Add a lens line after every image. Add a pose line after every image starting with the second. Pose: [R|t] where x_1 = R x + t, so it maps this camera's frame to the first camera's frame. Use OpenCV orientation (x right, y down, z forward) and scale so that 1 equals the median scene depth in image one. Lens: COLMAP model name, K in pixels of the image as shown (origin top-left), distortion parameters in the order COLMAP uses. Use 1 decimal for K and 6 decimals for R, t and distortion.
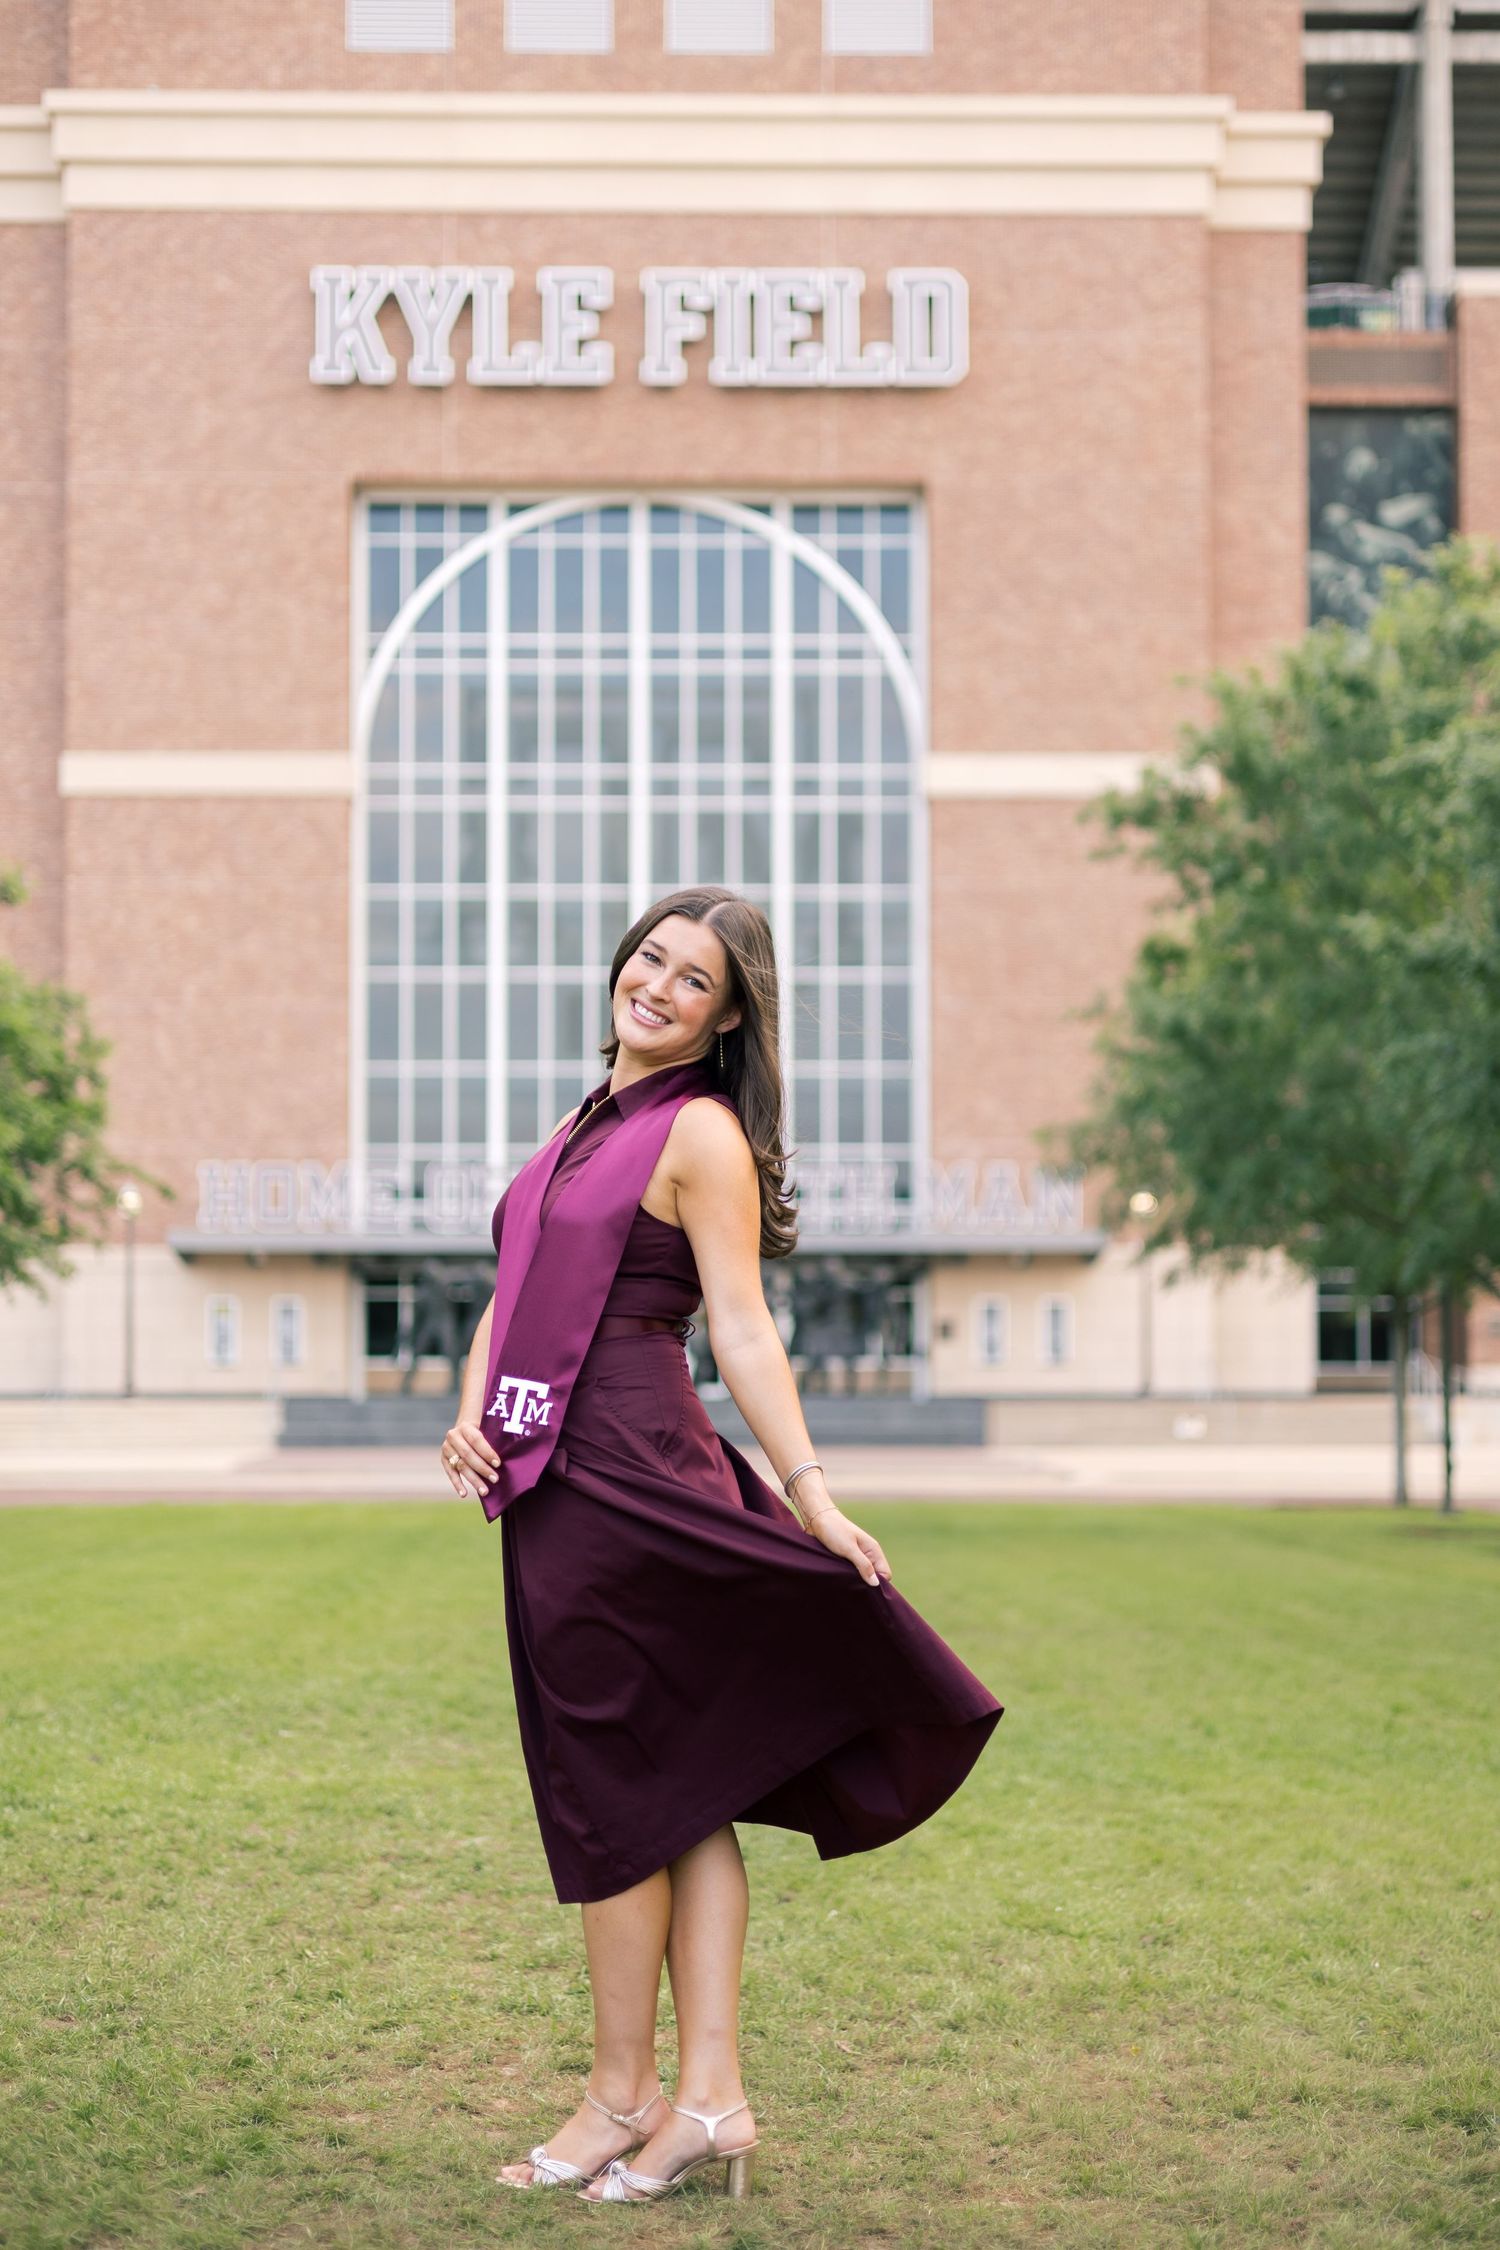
lens RADIAL K [[3058.5, 0, 750.0], [0, 3058.5, 1125.0], [0, 0, 1]] dist [0.002367, 0.047198]
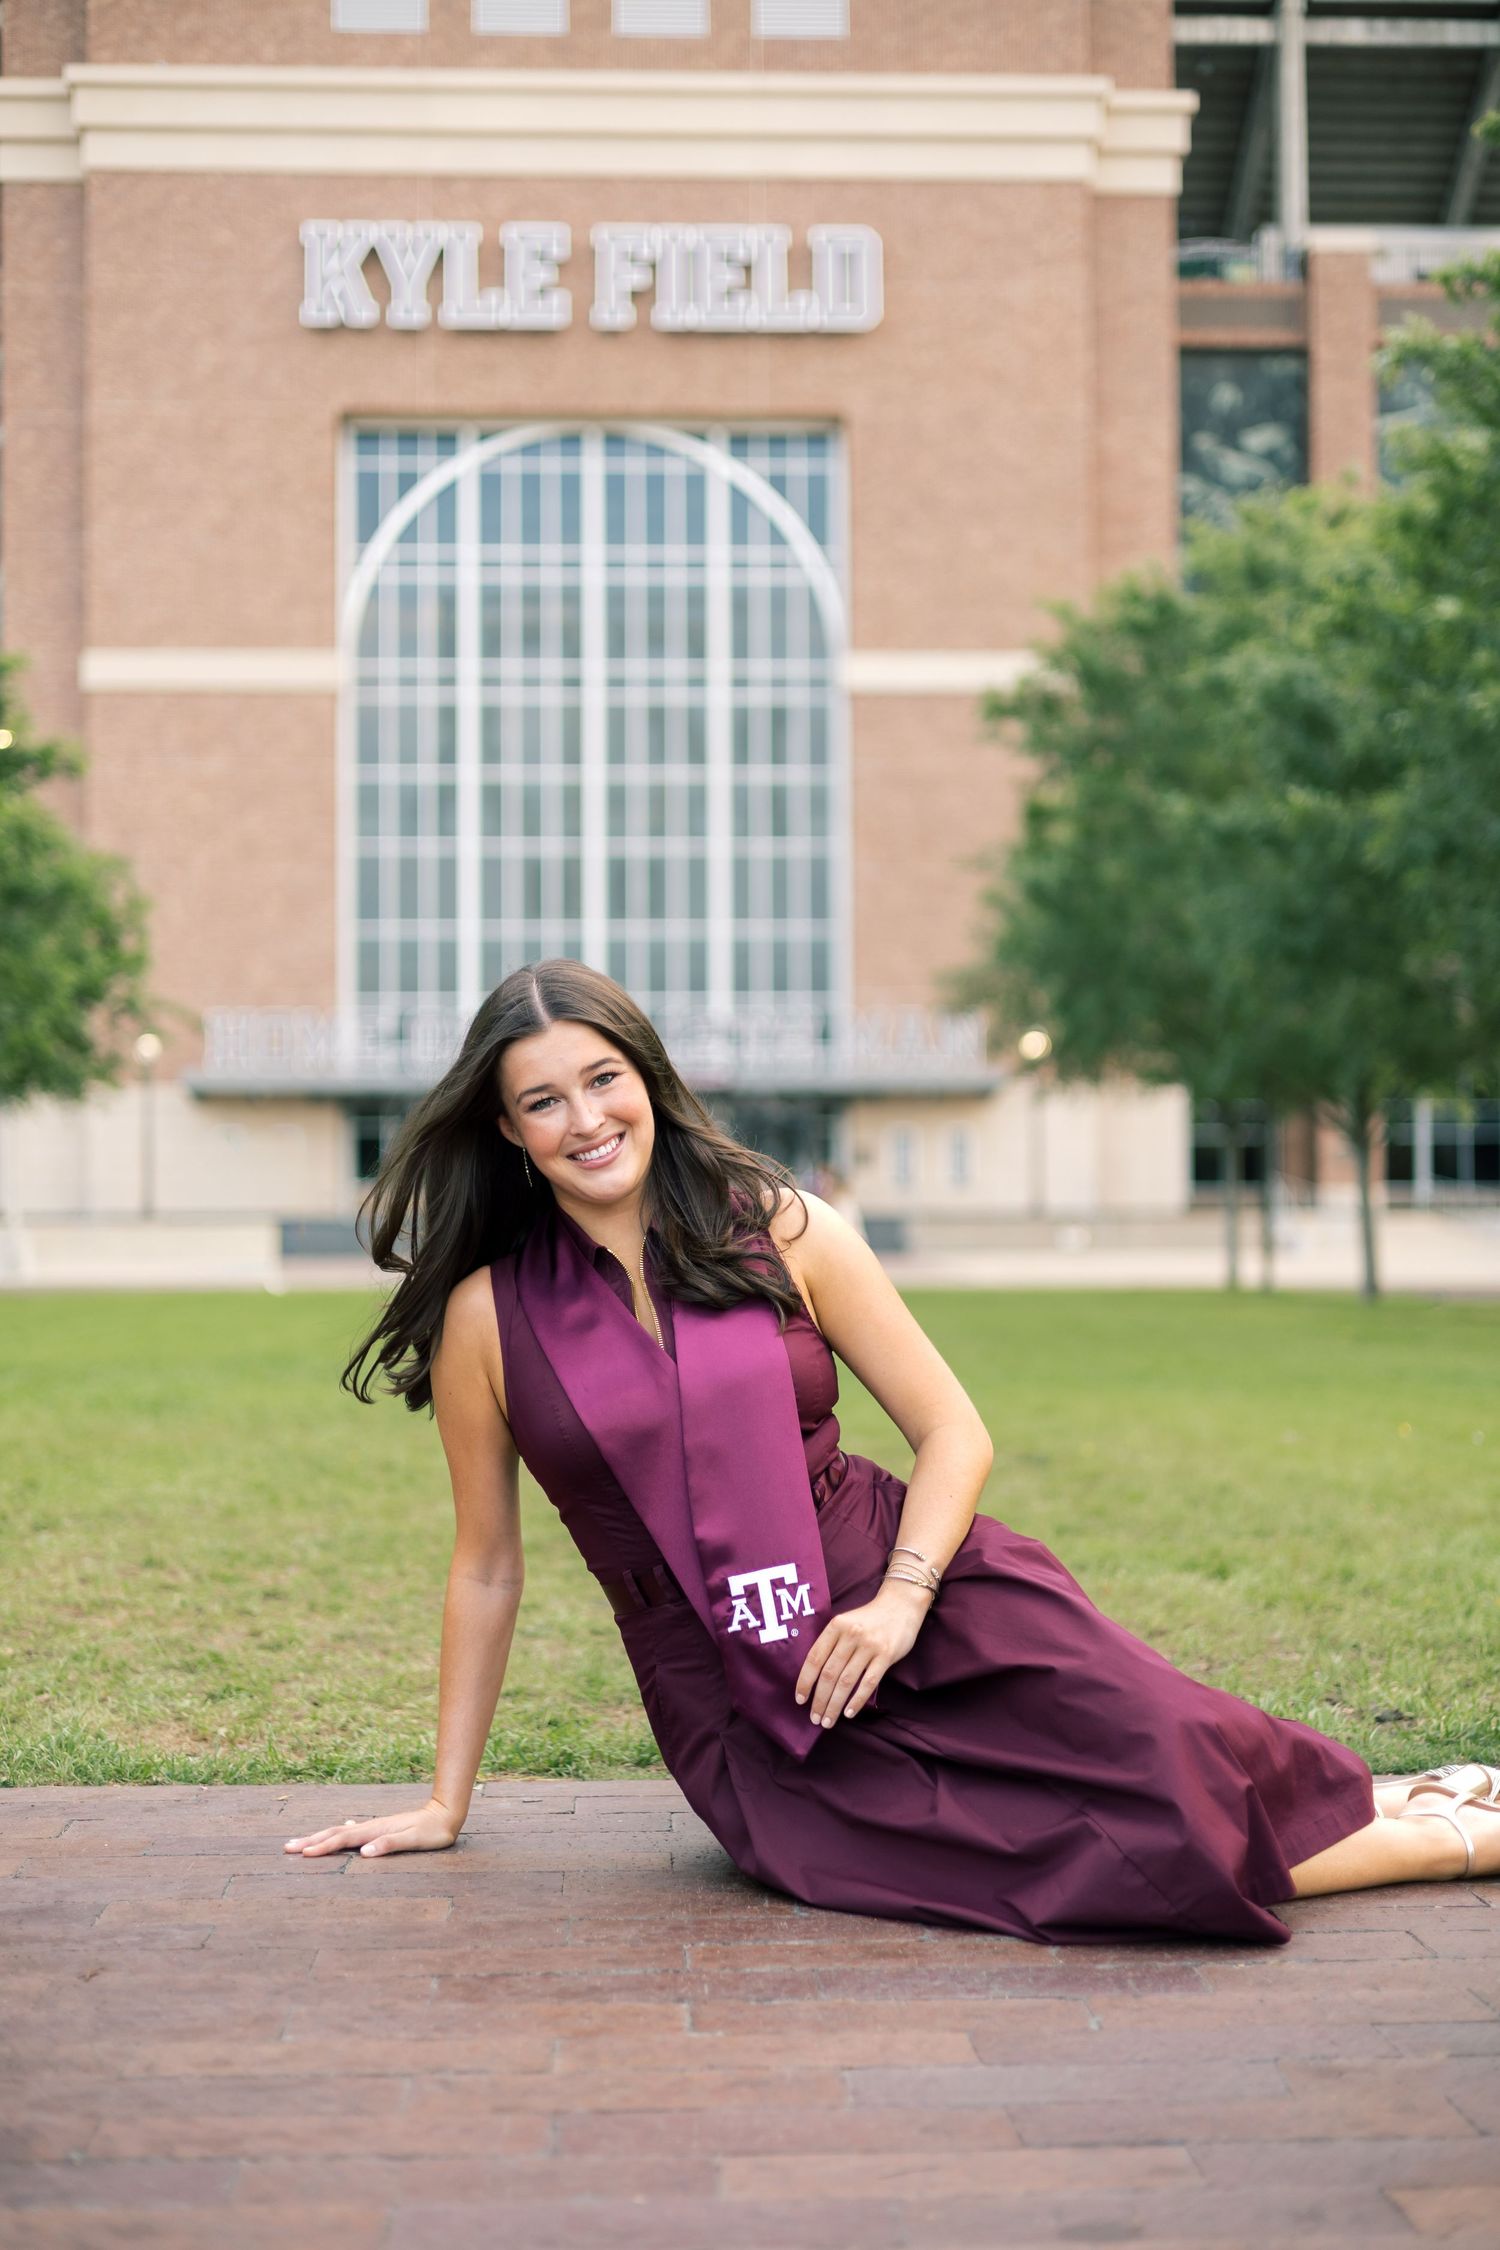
lens RADIAL K [[2938.5, 0, 789.7], [0, 2938.5, 1051.7], [0, 0, 1]] dist [0.026789, 0.041230]
pose [[0.999498, -0.002997, 0.031528, 0.001941], [0.002430, 0.999835, 0.017994, 0.007930], [-0.031577, -0.017908, 0.999341, -0.102450]]
